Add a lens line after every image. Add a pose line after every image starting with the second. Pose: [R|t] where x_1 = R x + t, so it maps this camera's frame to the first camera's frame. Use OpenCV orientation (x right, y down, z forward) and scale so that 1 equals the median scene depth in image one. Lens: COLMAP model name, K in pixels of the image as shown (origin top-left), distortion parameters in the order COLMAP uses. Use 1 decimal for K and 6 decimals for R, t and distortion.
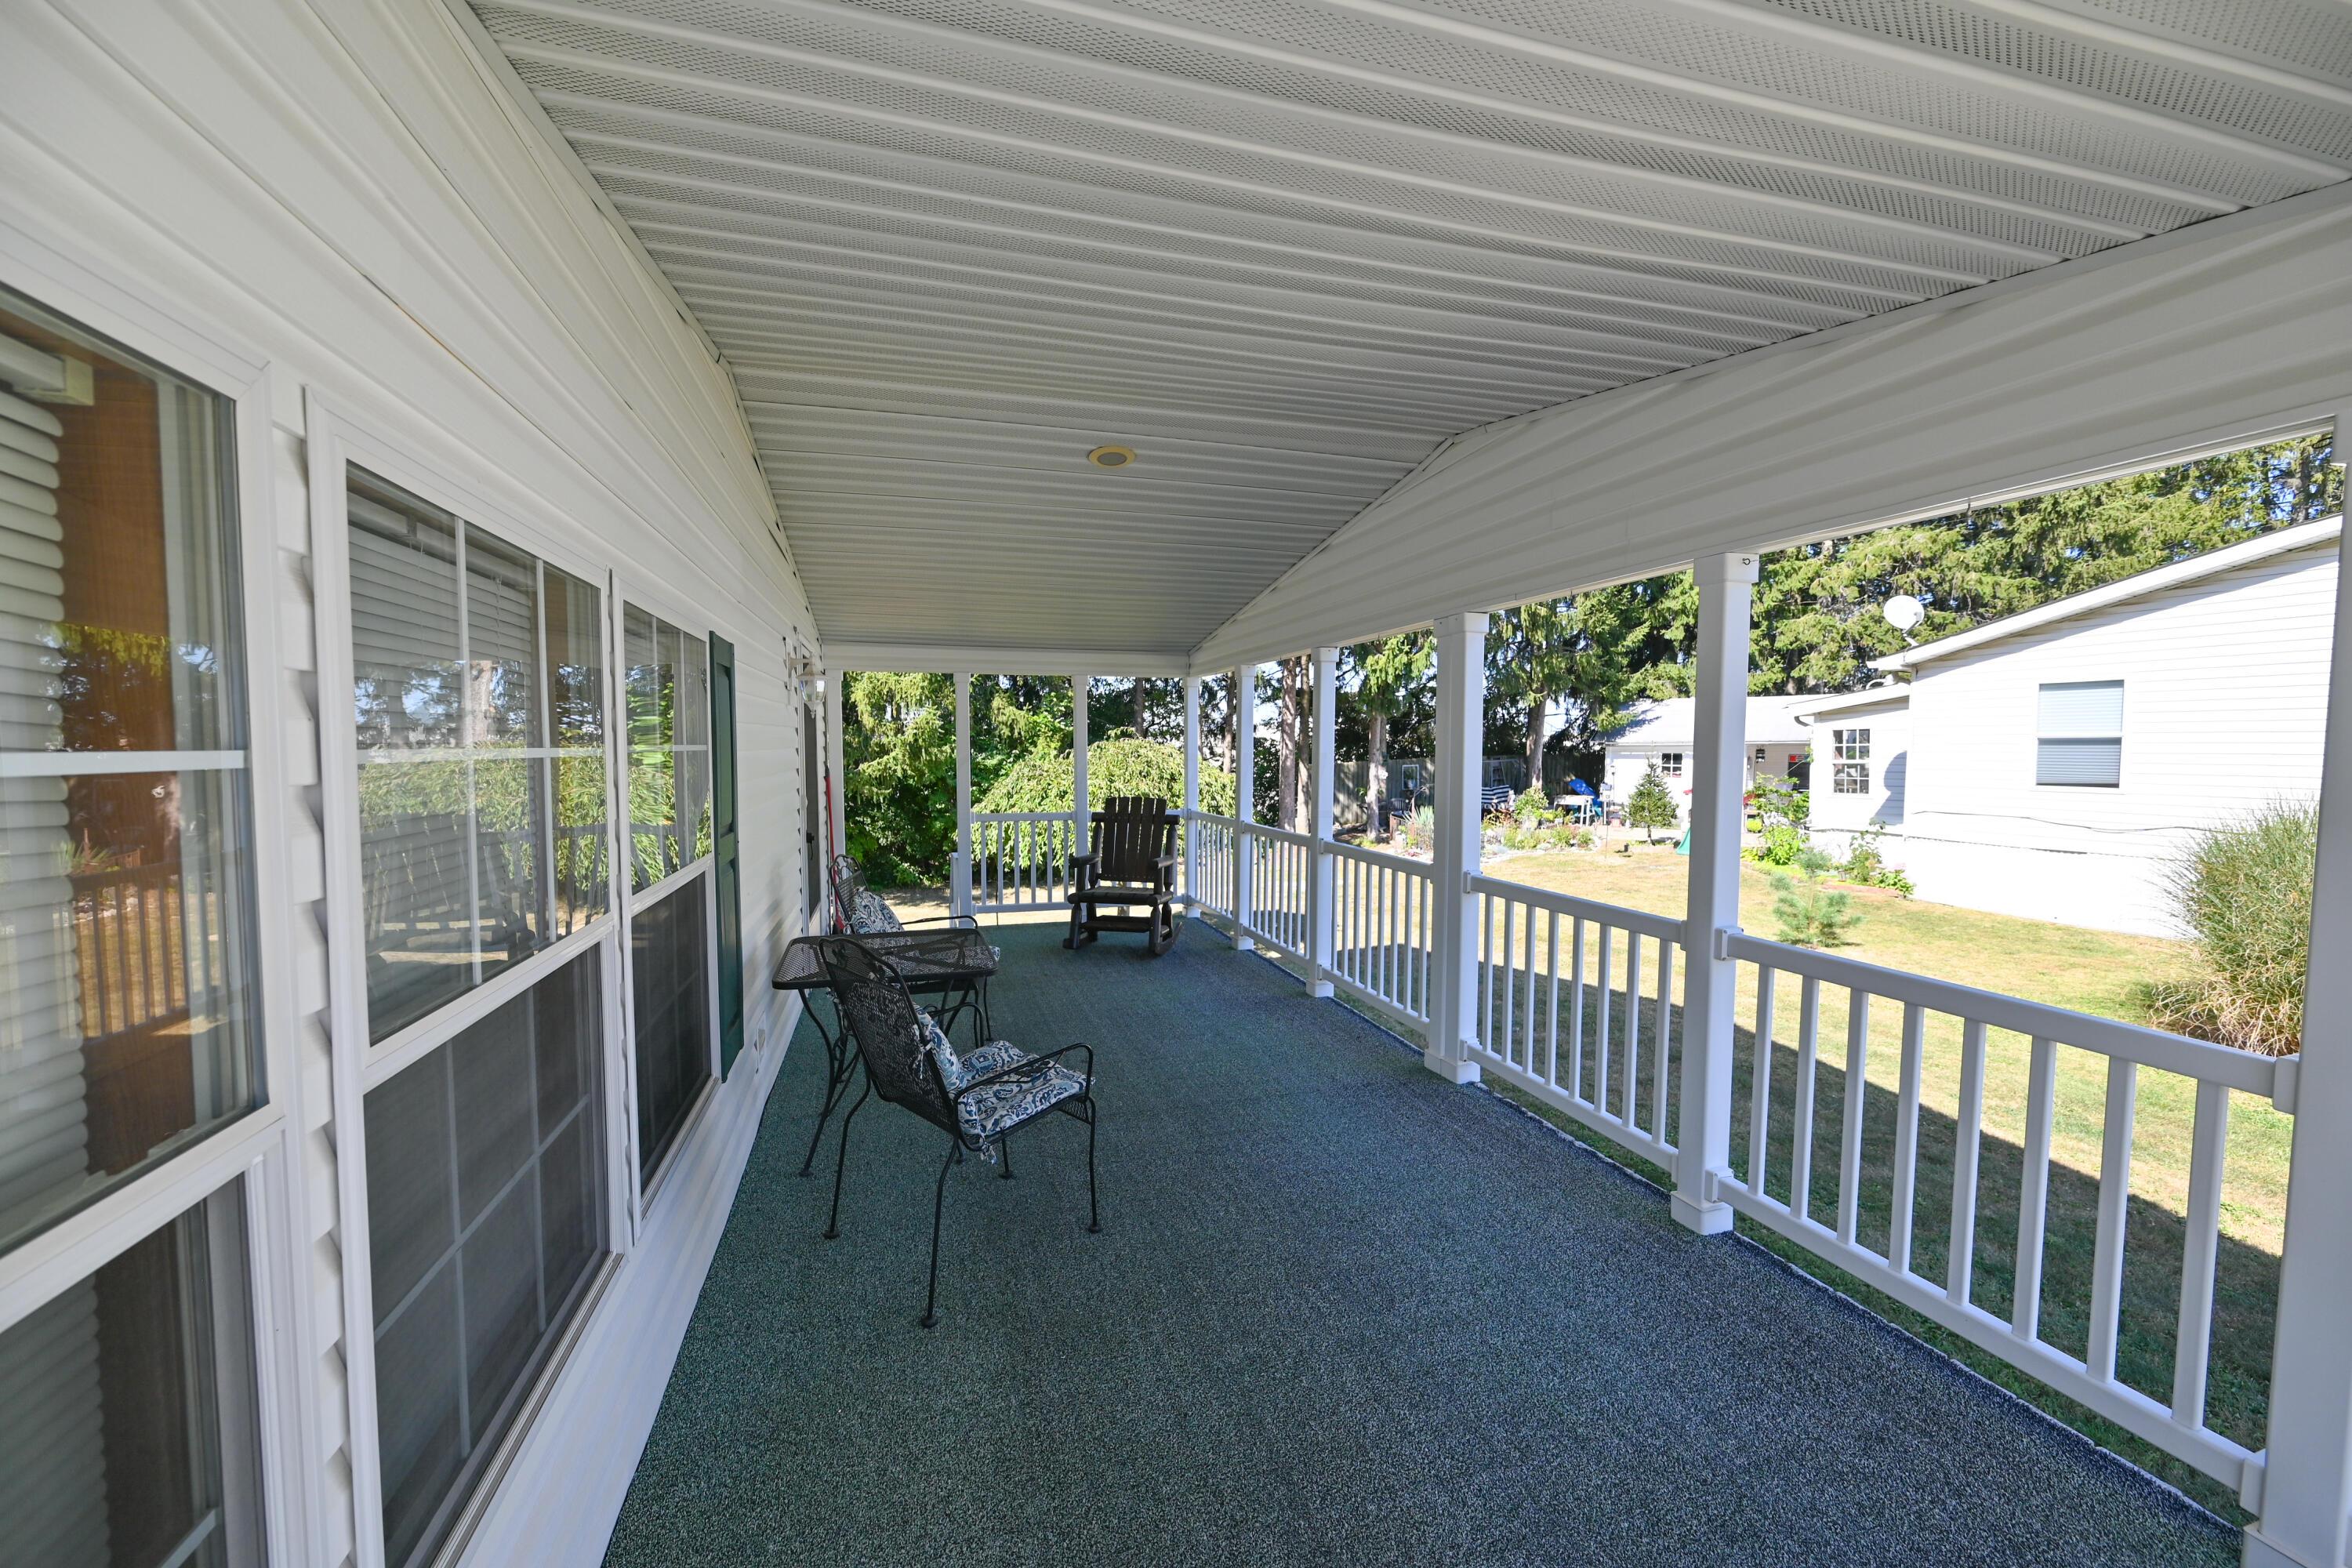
lens RADIAL K [[921.0, 0, 1166.8], [0, 921.0, 792.2], [0, 0, 1]] dist [-0.005441, 0.001226]
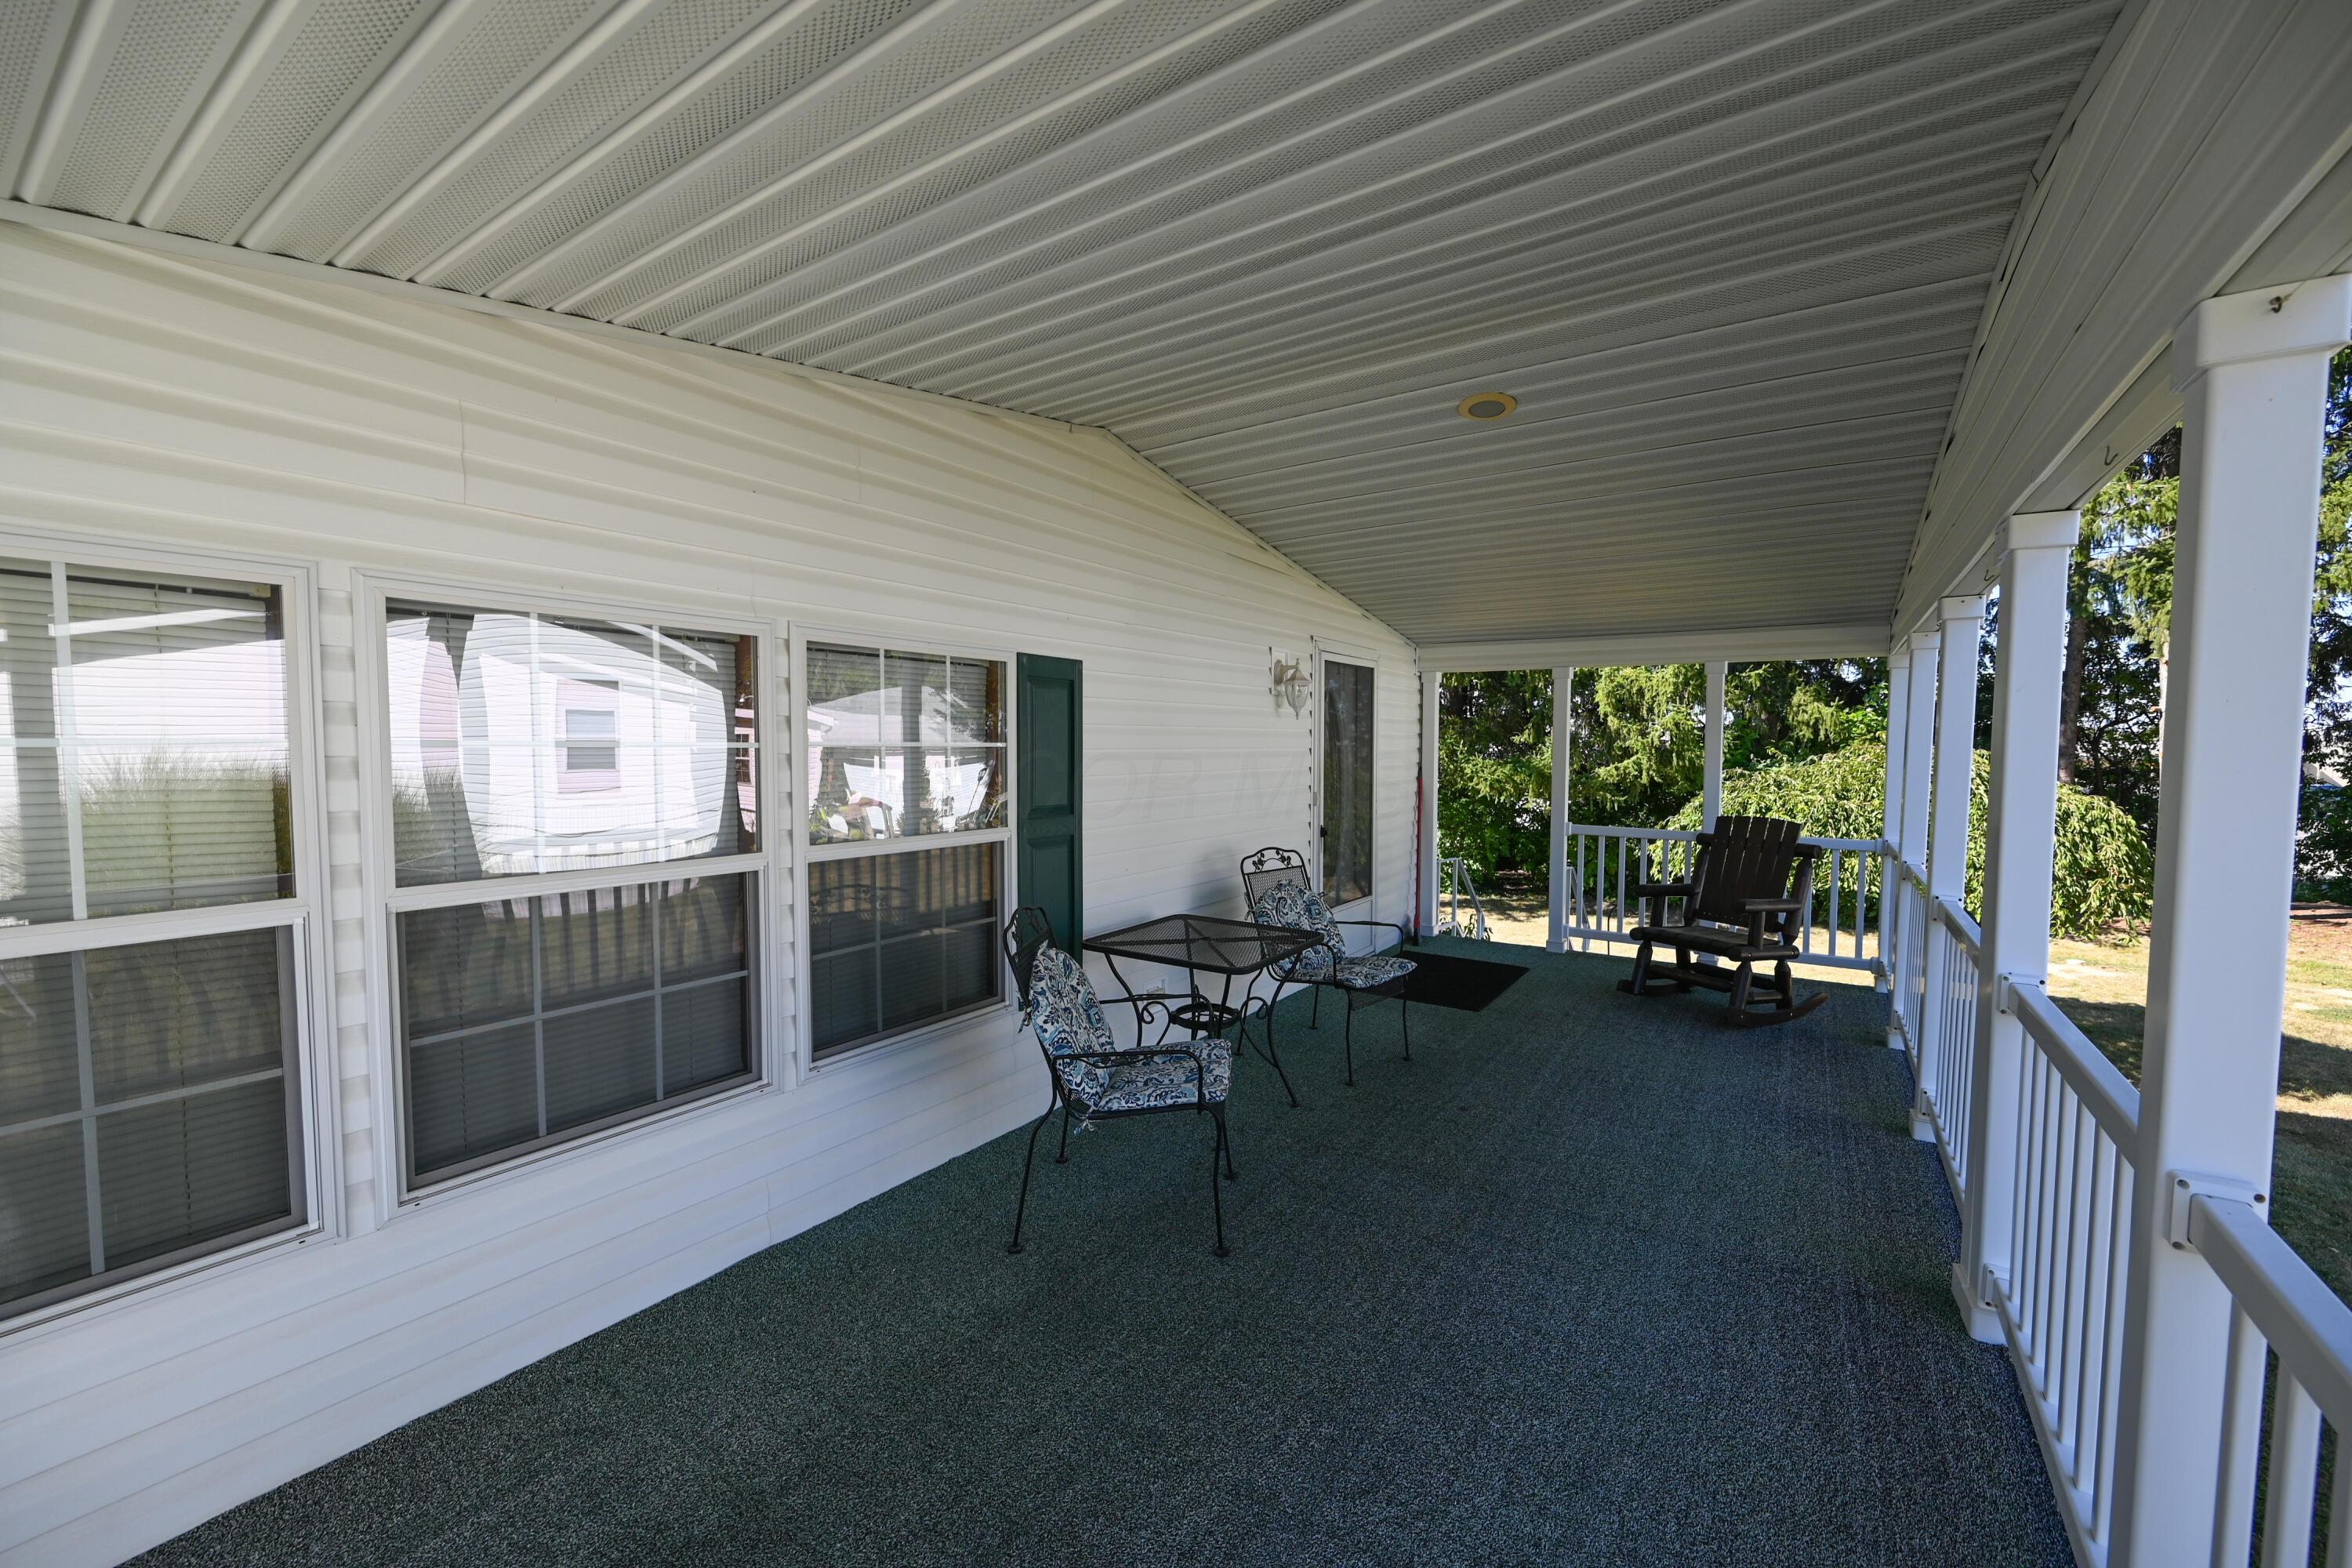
lens RADIAL K [[921.0, 0, 1177.3], [0, 921.0, 798.1], [0, 0, 1]] dist [-0.005441, 0.001226]
pose [[0.640050, 0.048868, -0.766777, 0.262638], [-0.046728, 0.998604, 0.024637, -0.007246], [0.766911, 0.020061, 0.641440, 0.150897]]
